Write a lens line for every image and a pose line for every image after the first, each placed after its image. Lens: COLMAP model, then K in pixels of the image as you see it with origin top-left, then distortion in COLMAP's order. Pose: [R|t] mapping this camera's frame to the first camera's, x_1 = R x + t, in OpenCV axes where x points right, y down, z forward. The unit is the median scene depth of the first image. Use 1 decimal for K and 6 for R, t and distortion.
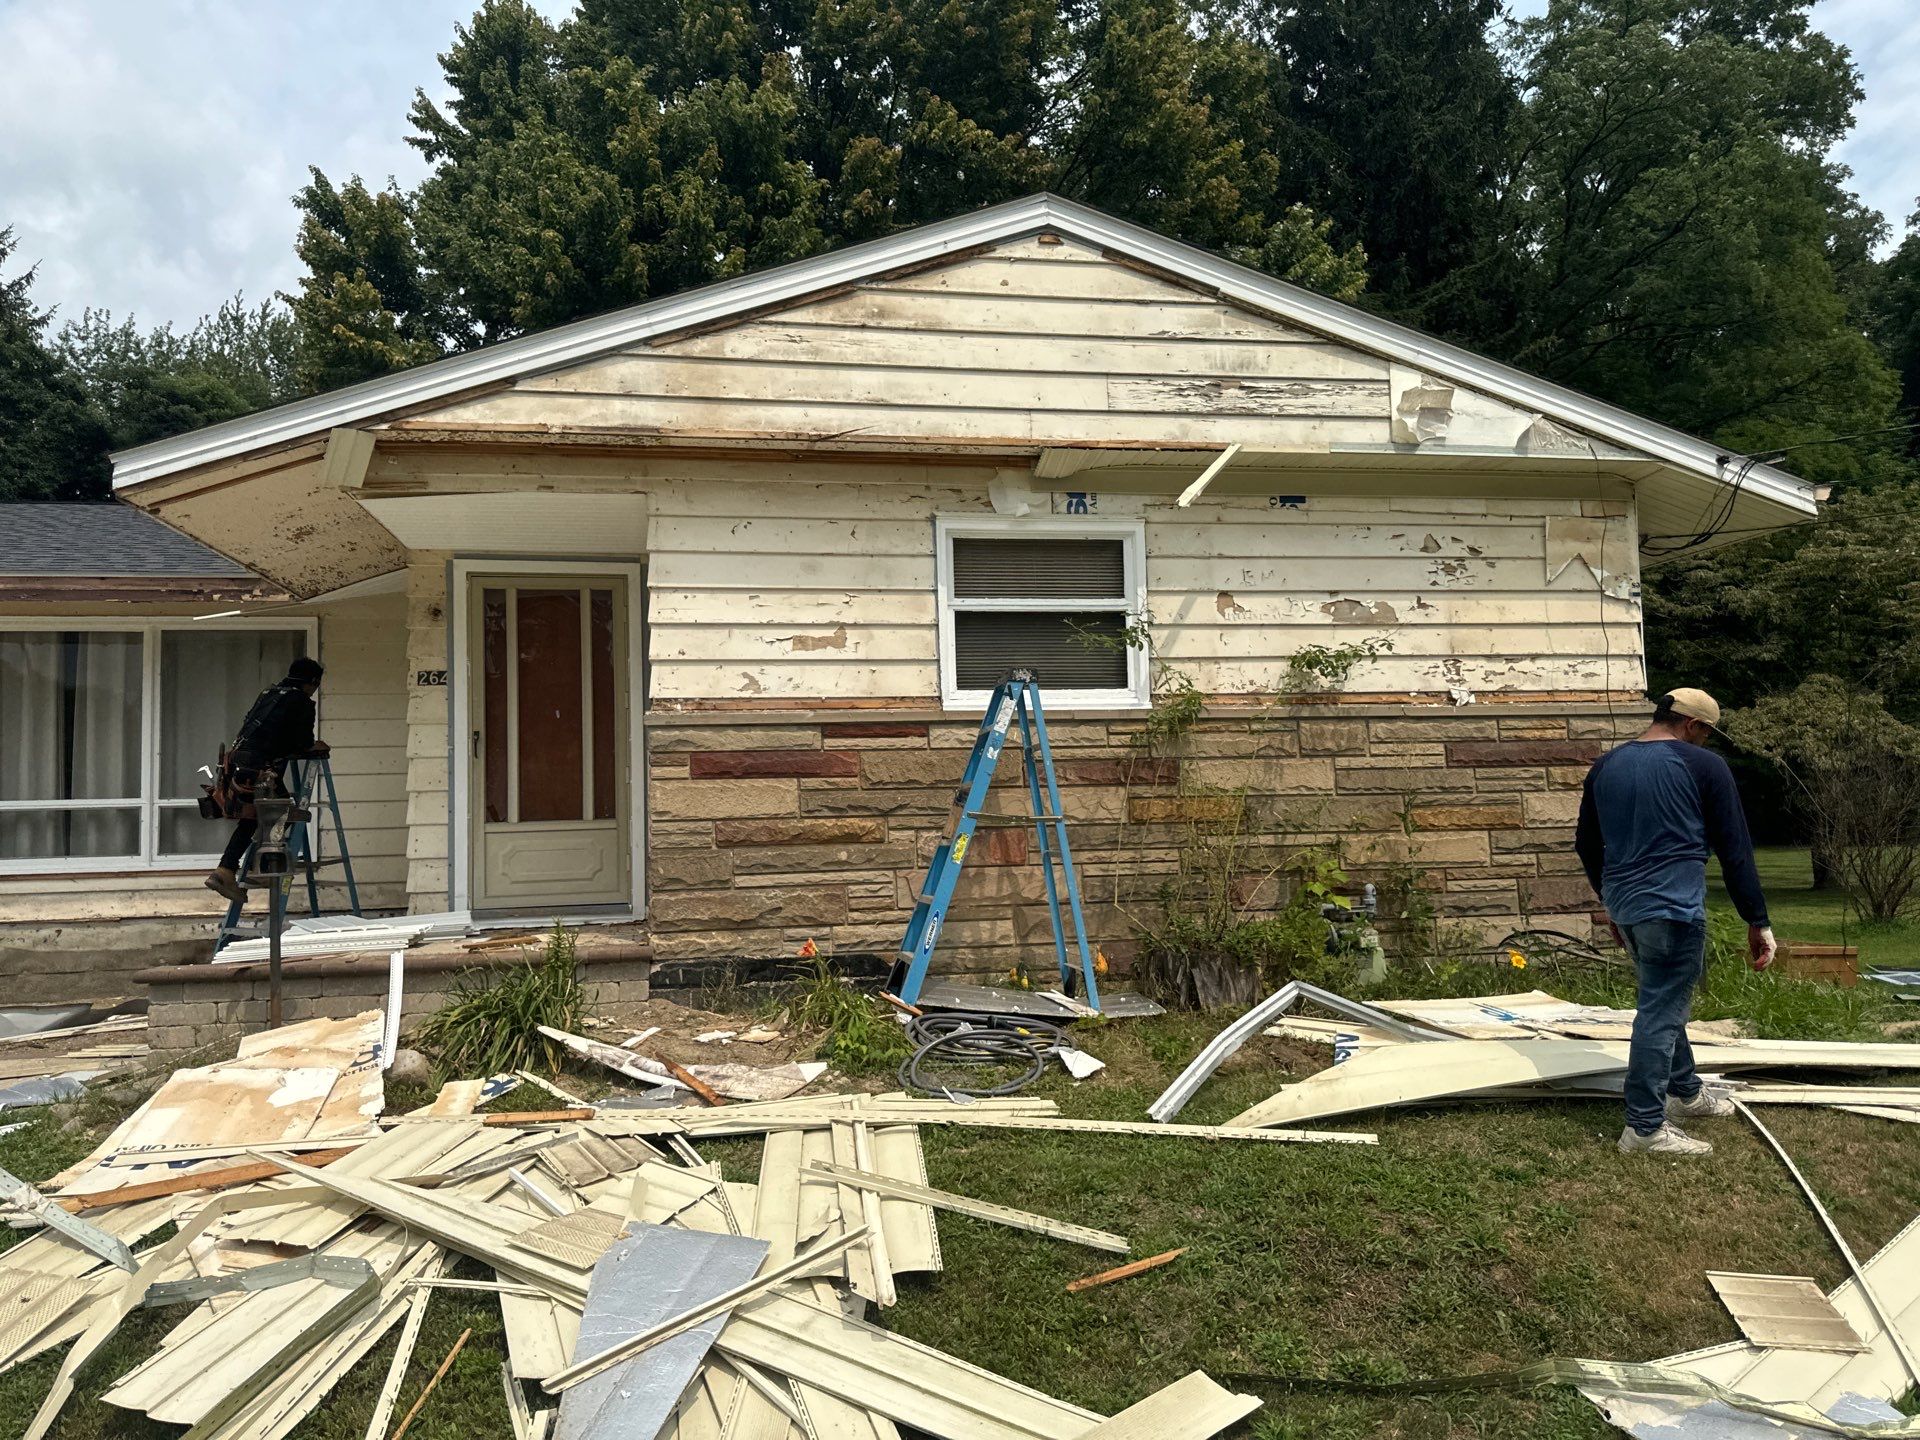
lens RADIAL K [[1359.8, 0, 960.0], [0, 1359.8, 720.0], [0, 0, 1]] dist [0.046805, -0.002977]
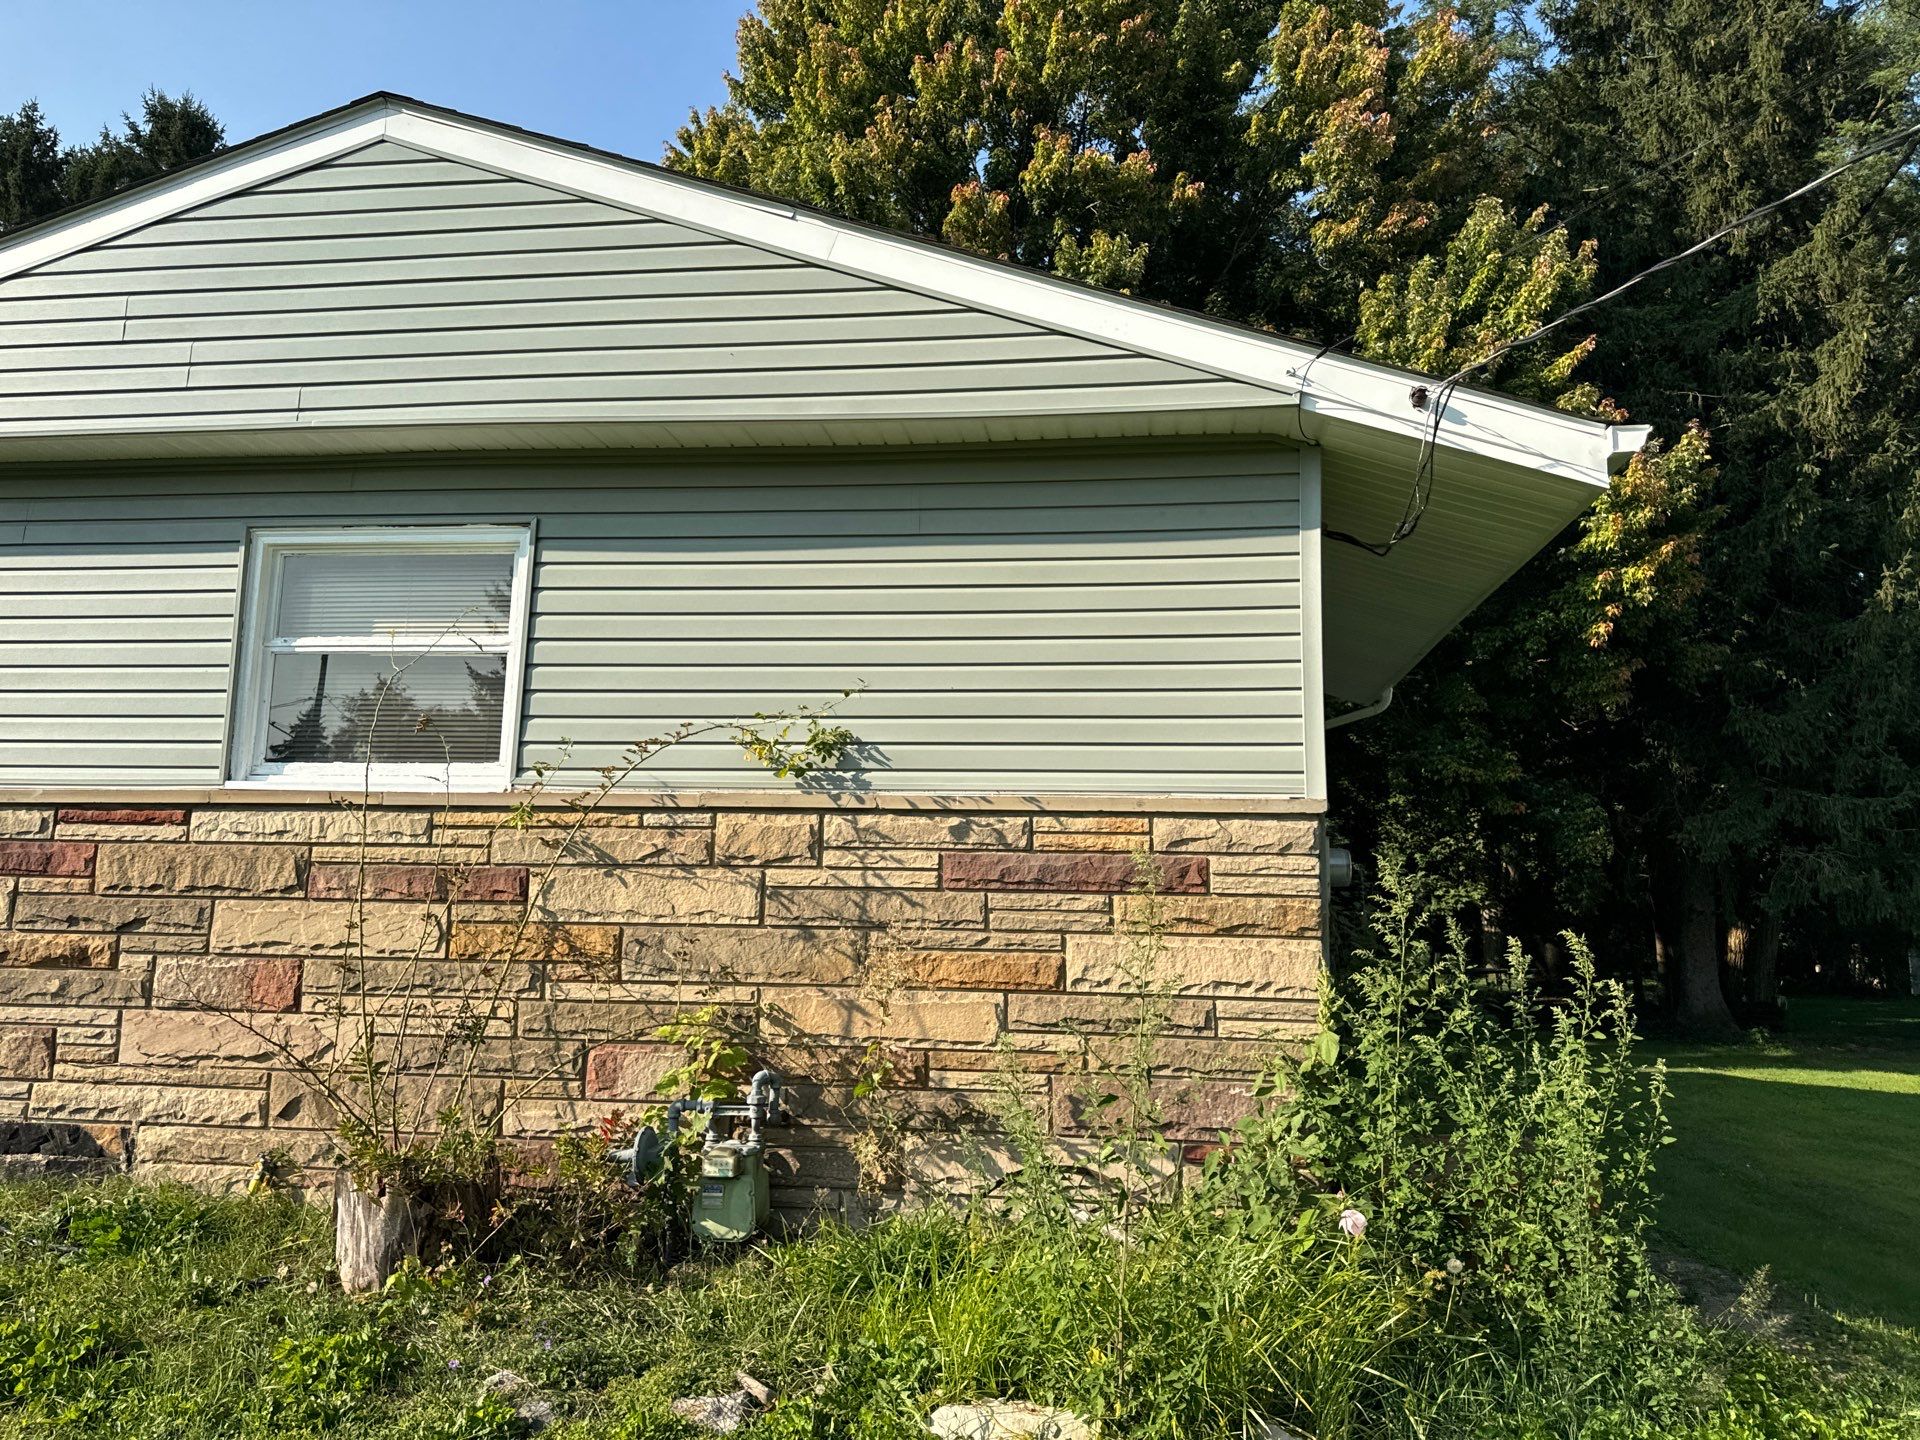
lens RADIAL K [[1359.8, 0, 960.0], [0, 1359.8, 720.0], [0, 0, 1]] dist [0.046805, -0.002977]
pose [[0.953614, 0.000543, -0.301032, 0.556824], [-0.017615, 0.998386, -0.054000, -0.010567], [0.300516, 0.056798, 0.952084, 0.392870]]
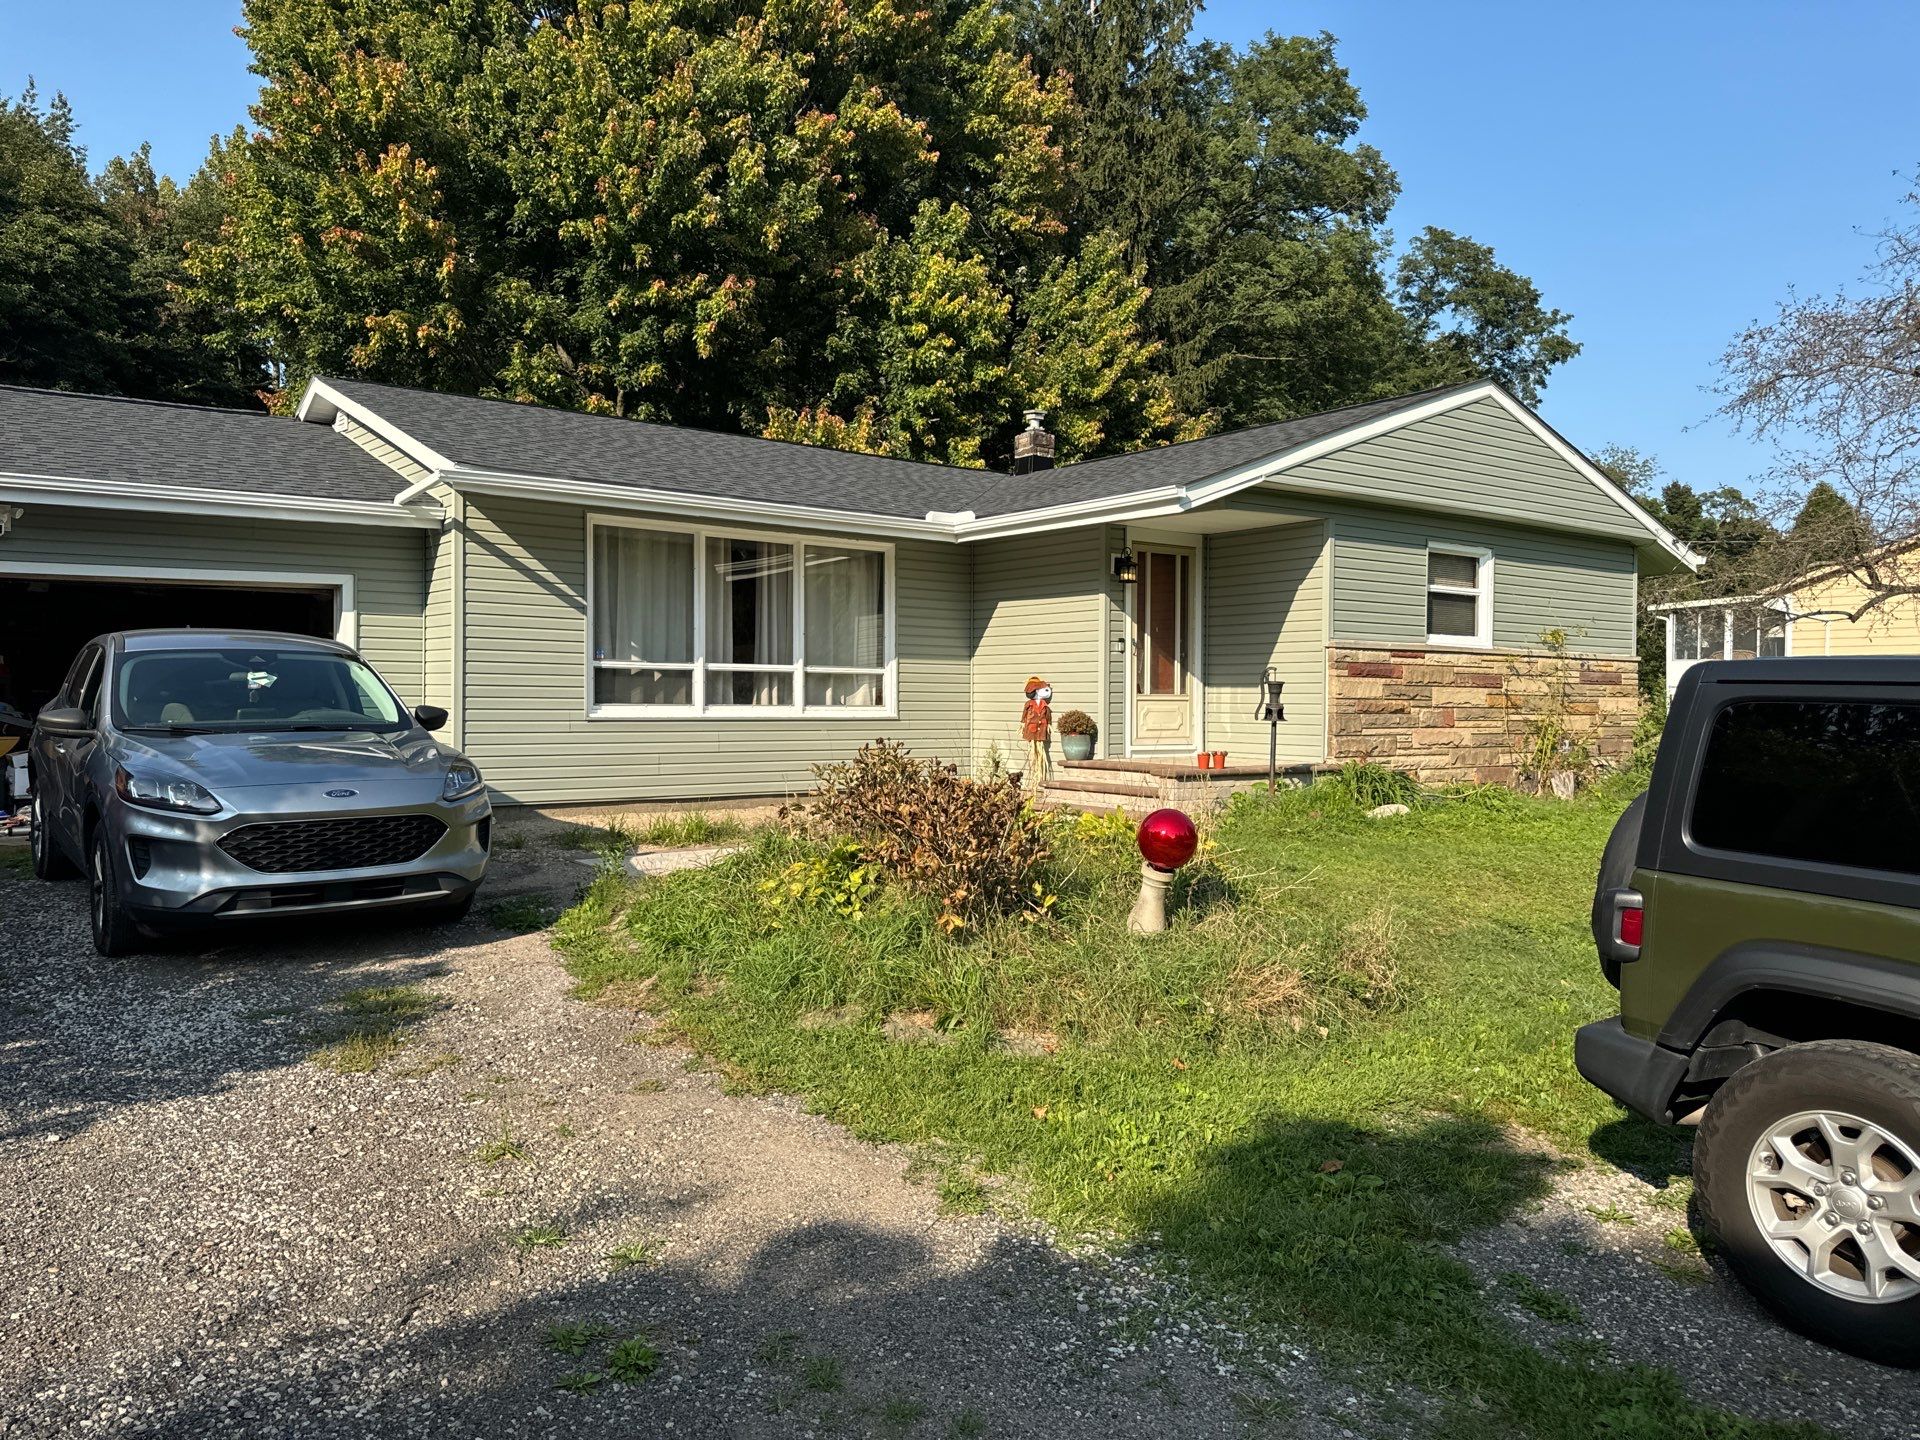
lens RADIAL K [[1359.8, 0, 960.0], [0, 1359.8, 720.0], [0, 0, 1]] dist [0.046805, -0.002977]
pose [[0.885175, 0.025460, 0.464561, -1.396770], [-0.067928, 0.994874, 0.074905, -0.001352], [-0.460273, -0.097861, 0.882367, -0.370683]]
